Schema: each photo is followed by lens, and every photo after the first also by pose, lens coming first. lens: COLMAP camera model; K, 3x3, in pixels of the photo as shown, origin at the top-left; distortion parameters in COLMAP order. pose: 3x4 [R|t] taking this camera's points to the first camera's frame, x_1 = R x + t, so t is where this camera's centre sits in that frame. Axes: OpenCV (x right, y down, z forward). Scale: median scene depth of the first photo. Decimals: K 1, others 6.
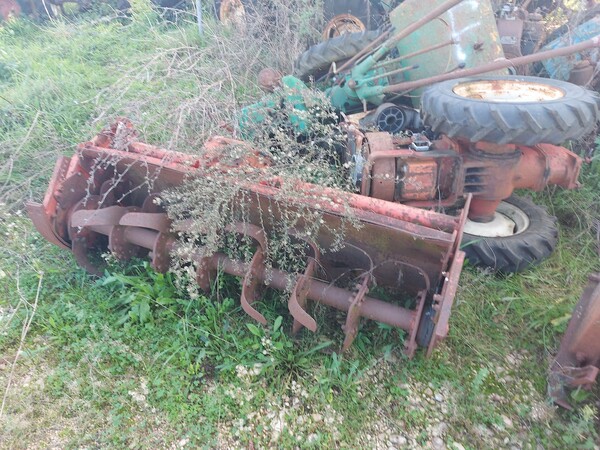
lens RADIAL K [[426.3, 0, 302.7], [0, 426.3, 228.9], [0, 0, 1]] dist [0.098890, -0.103333]
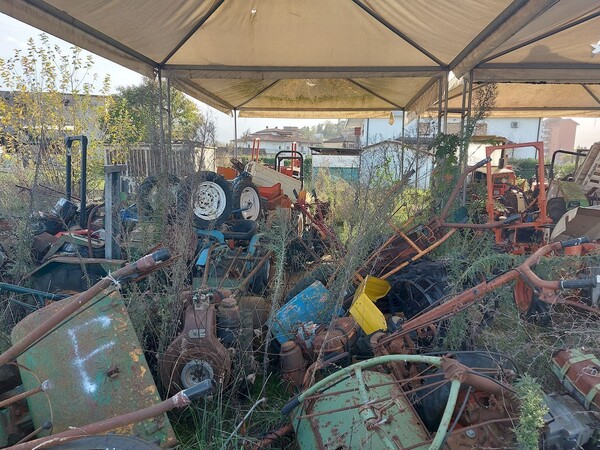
lens RADIAL K [[426.3, 0, 302.7], [0, 426.3, 228.9], [0, 0, 1]] dist [0.098890, -0.103333]
pose [[0.955033, -0.049866, 0.292277, 0.558995], [0.175454, 0.889685, -0.421516, -0.284335], [-0.239016, 0.453843, 0.858428, 0.151784]]
